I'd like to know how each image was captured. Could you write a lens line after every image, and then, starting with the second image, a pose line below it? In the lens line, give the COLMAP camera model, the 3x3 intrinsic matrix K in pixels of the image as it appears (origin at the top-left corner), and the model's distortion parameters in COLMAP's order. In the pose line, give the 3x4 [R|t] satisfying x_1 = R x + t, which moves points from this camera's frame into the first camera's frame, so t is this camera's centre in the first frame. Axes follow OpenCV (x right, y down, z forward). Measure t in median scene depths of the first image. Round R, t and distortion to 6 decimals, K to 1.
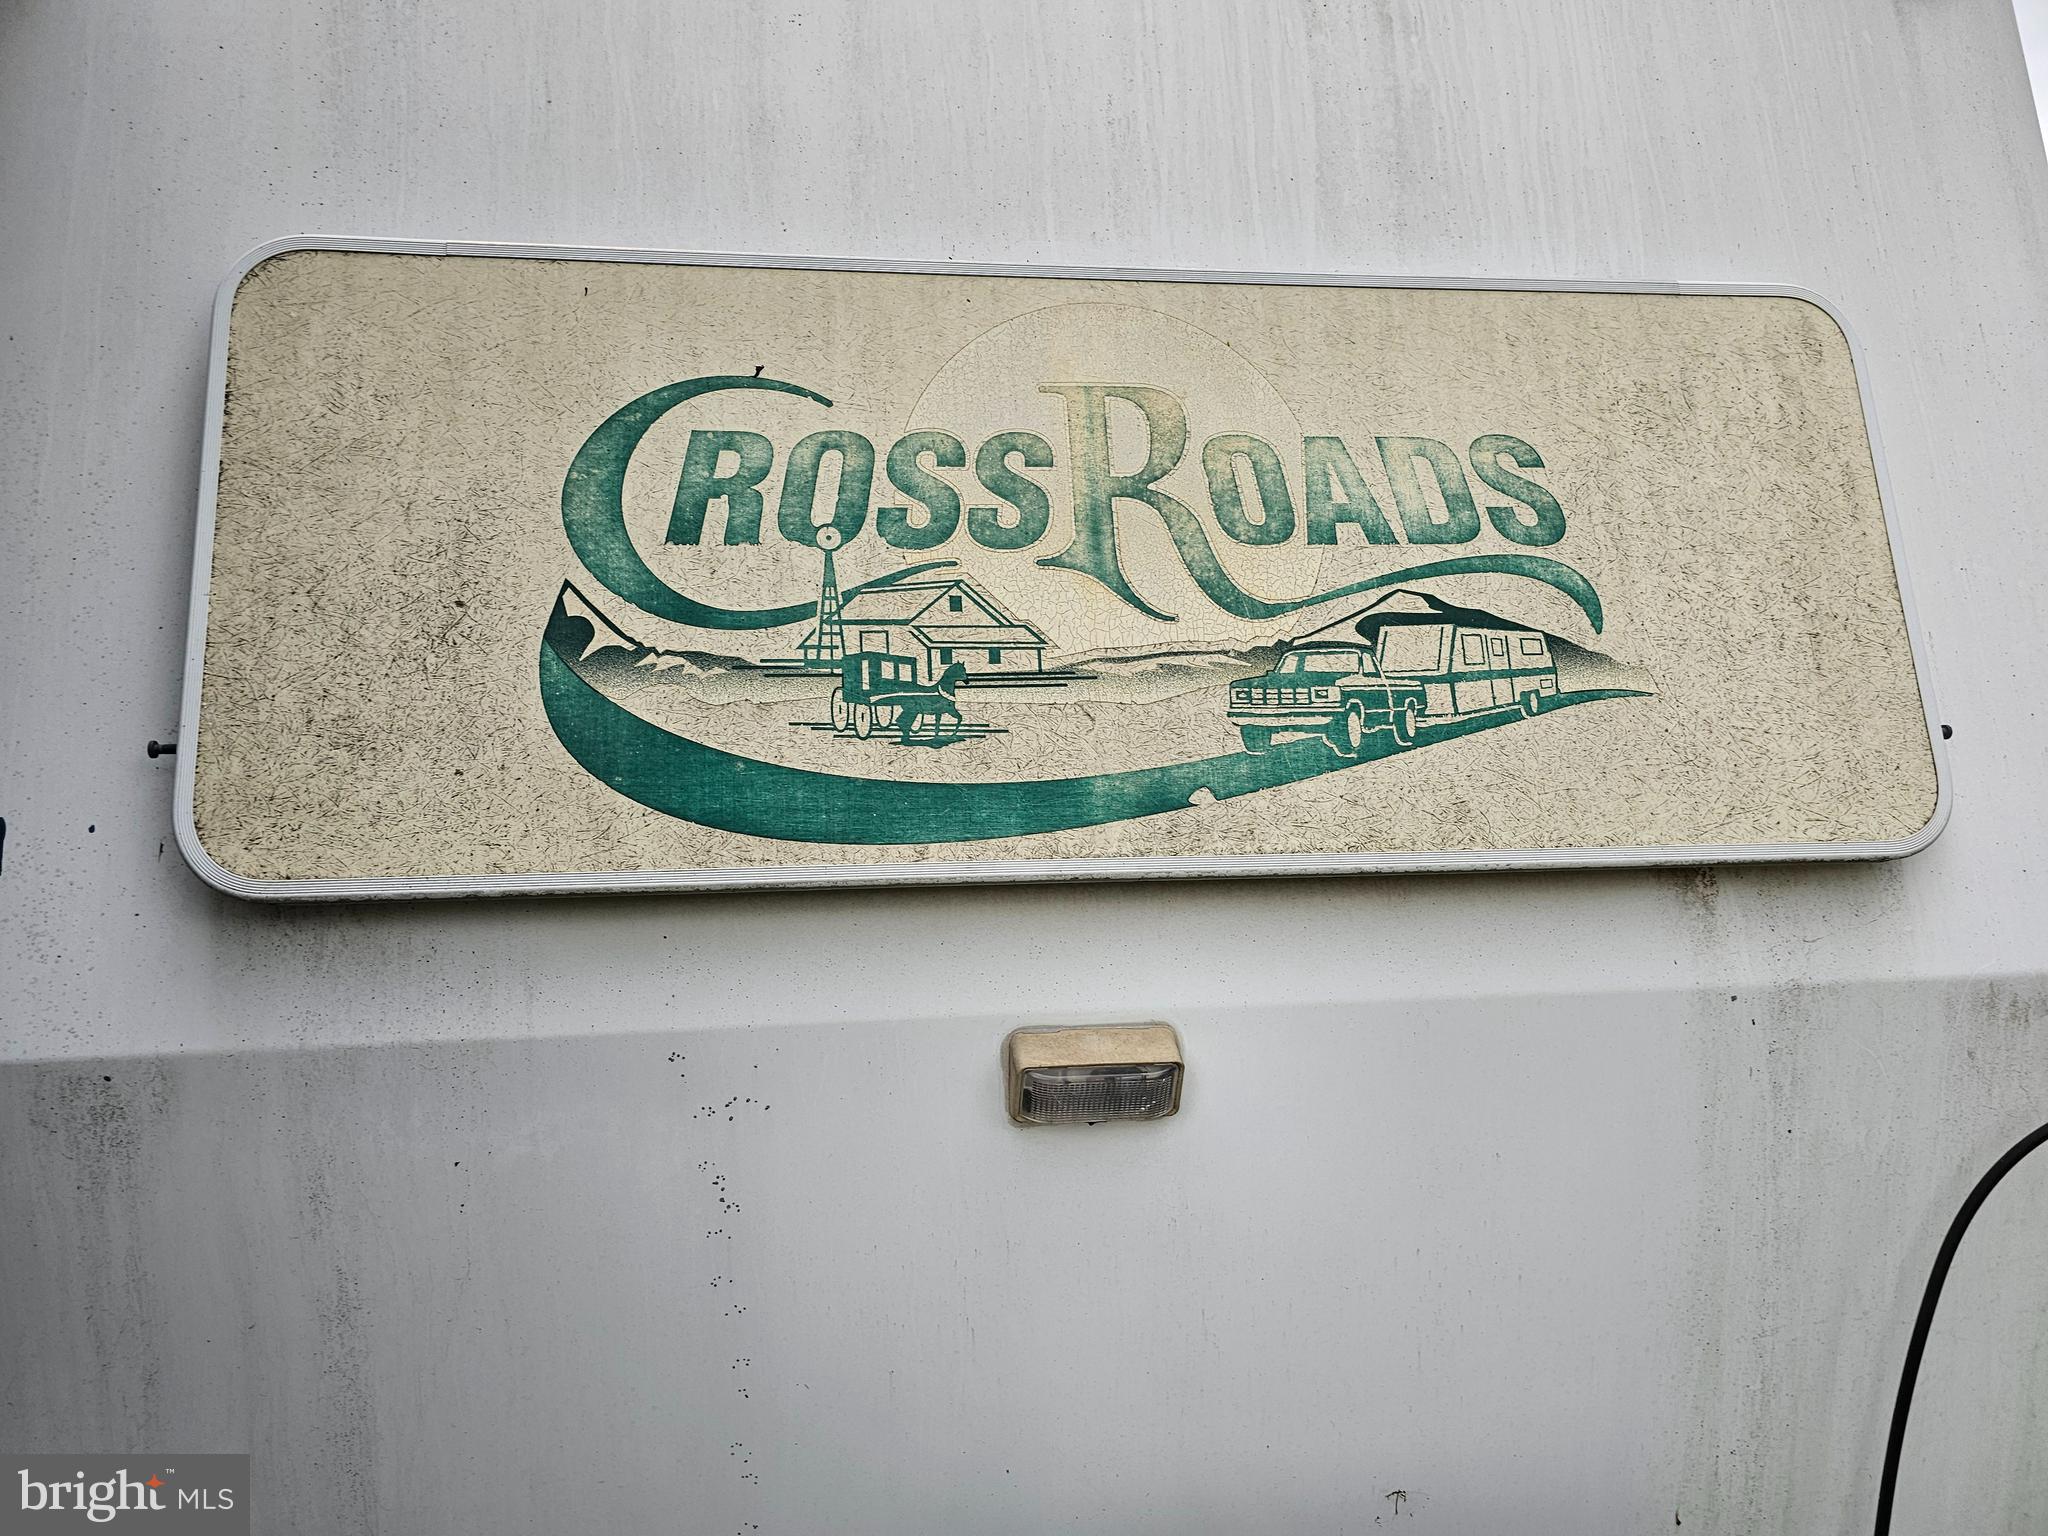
lens RADIAL K [[1384.0, 0, 1002.9], [0, 1384.0, 768.4], [0, 0, 1]] dist [0.059856, -0.051826]
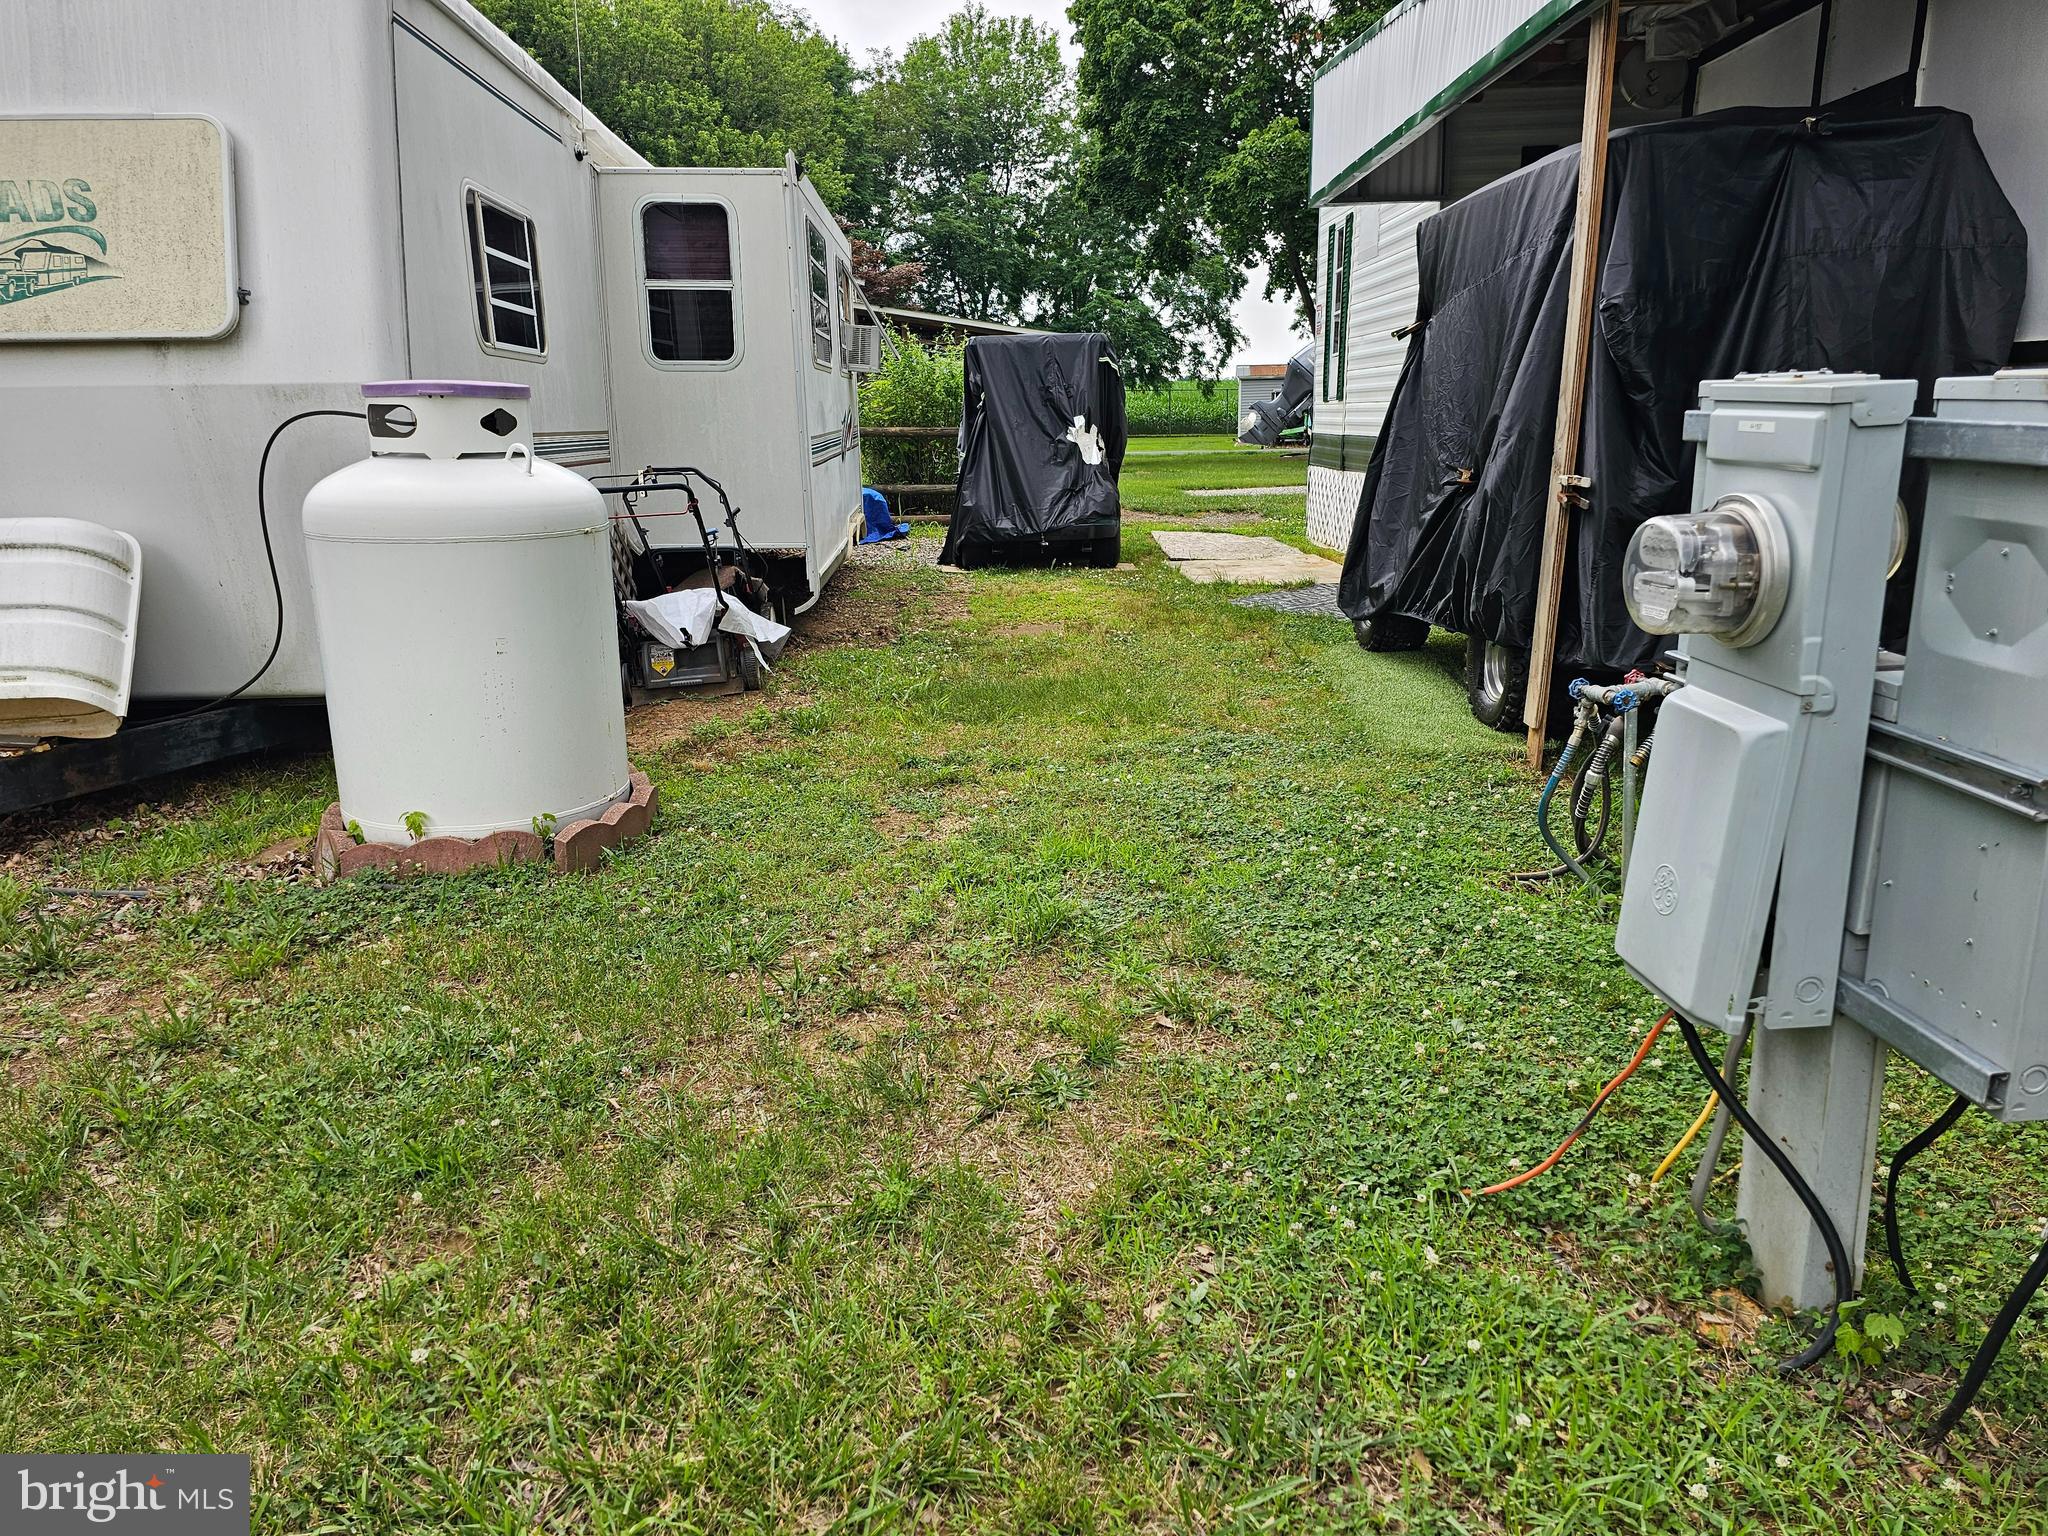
lens RADIAL K [[1384.0, 0, 1002.9], [0, 1384.0, 768.4], [0, 0, 1]] dist [0.059856, -0.051826]
pose [[0.995454, 0.028483, -0.090885, 2.592455], [-0.003874, 0.965555, 0.260169, 0.163327], [0.095165, -0.258634, 0.961276, -1.892298]]
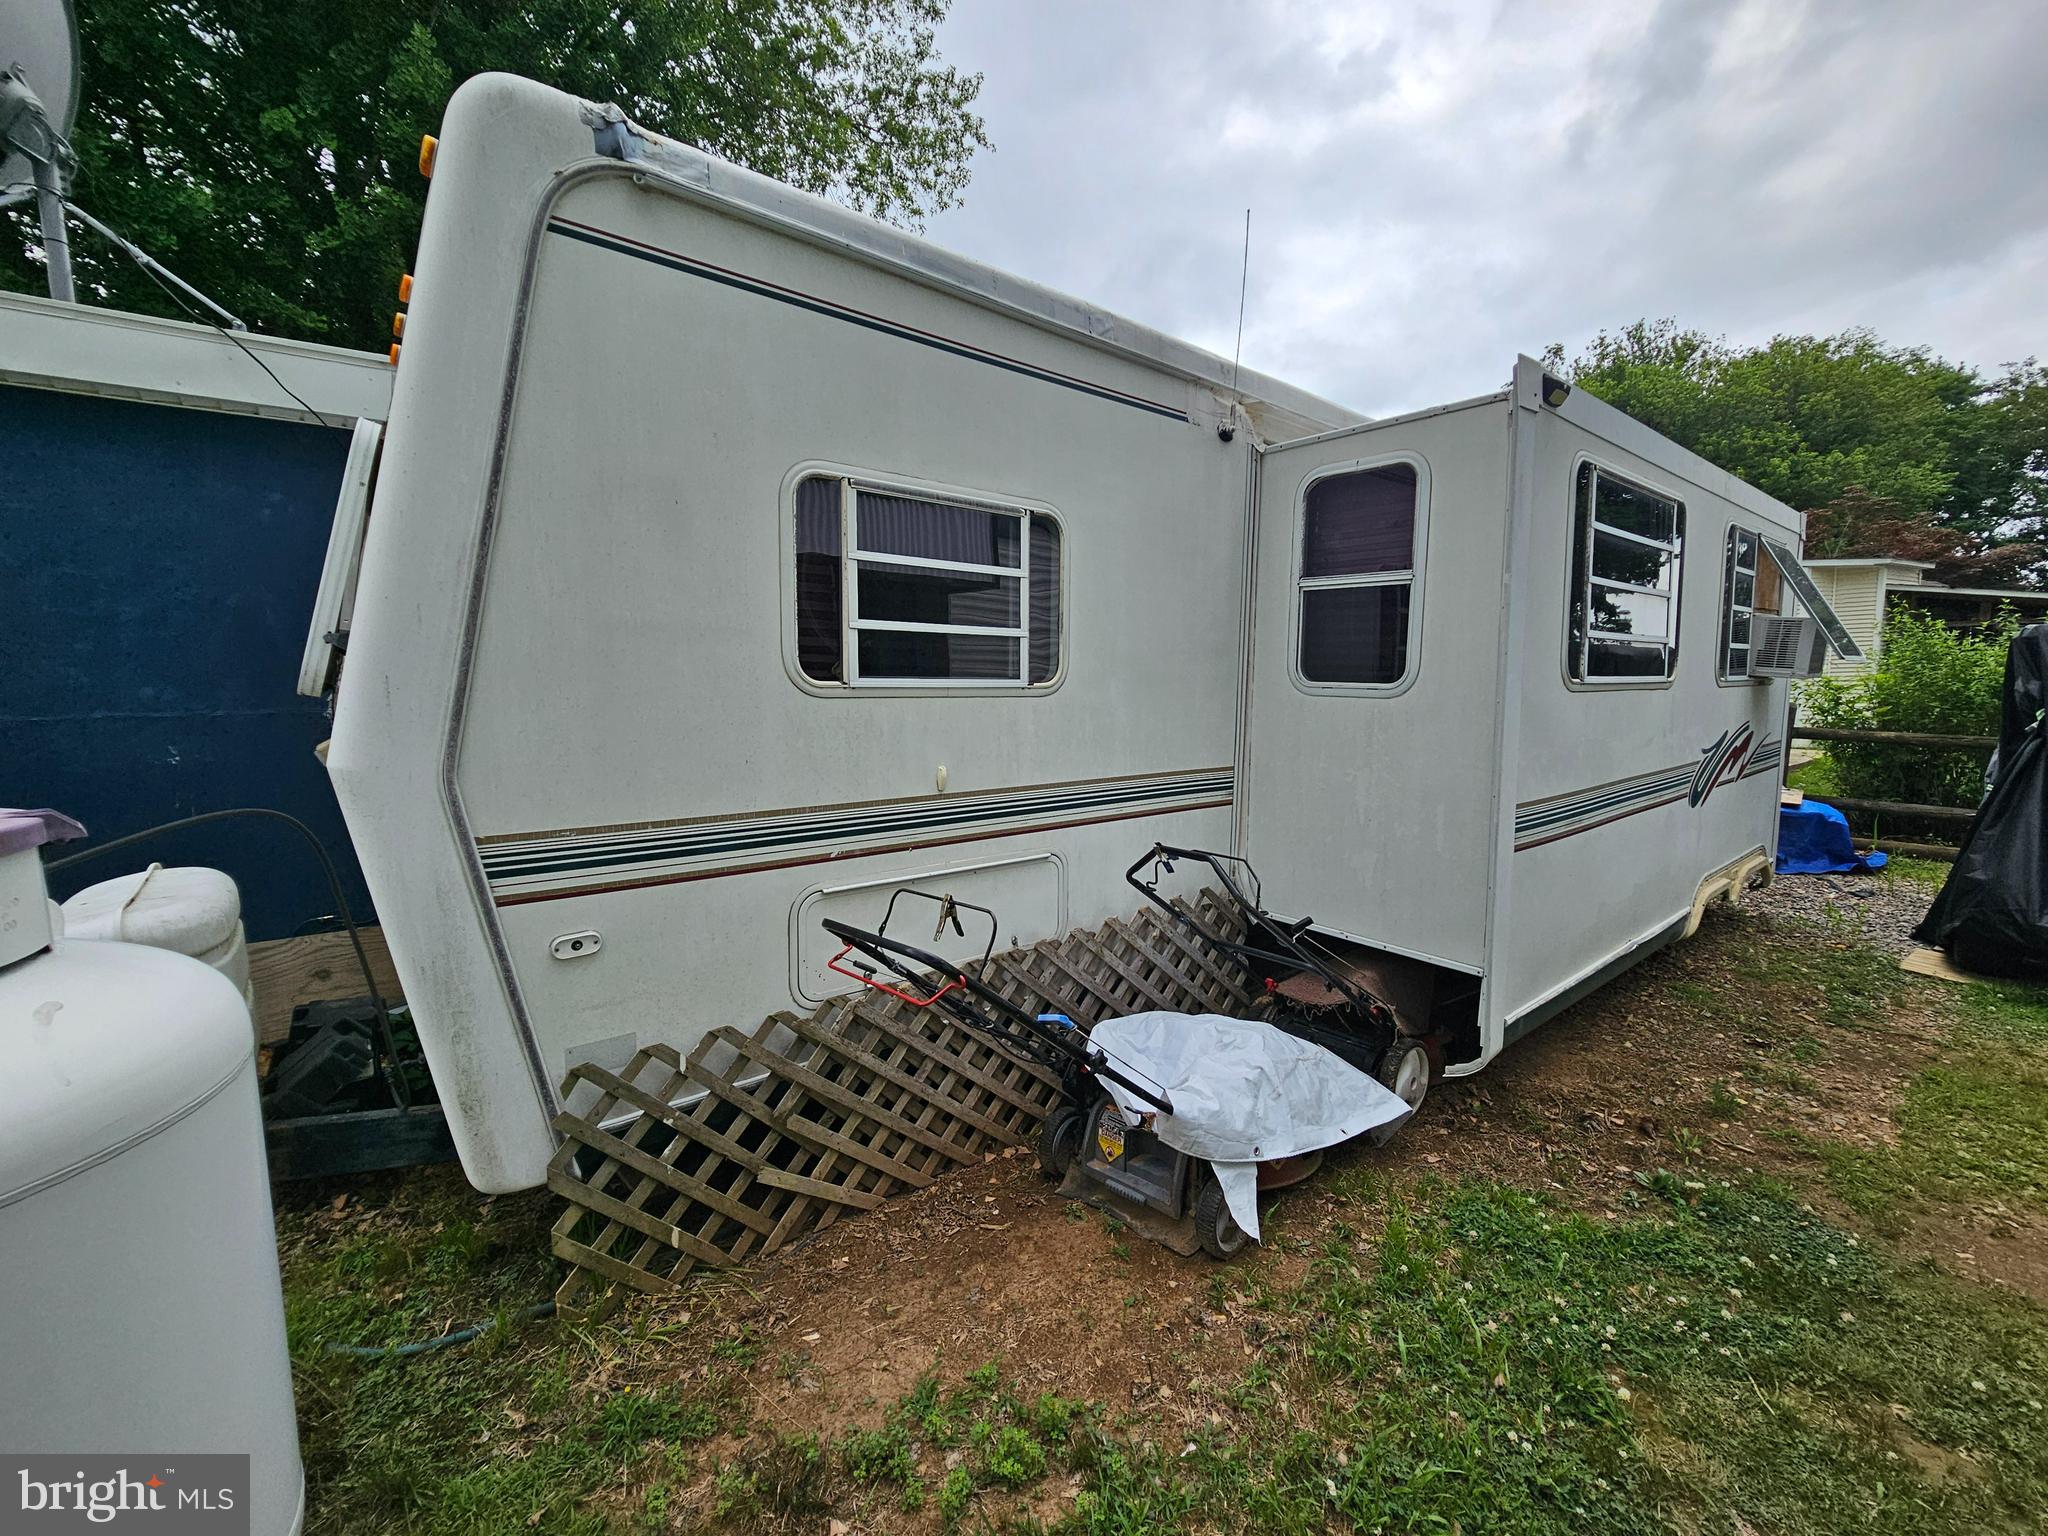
lens RADIAL K [[820.6, 0, 1058.1], [0, 820.6, 758.3], [0, 0, 1]] dist [0.000368, -0.000083]
pose [[0.518921, 0.110323, -0.847673, 2.410340], [-0.004906, 0.992005, 0.126104, -0.007305], [0.854808, -0.061279, 0.515313, 1.350591]]
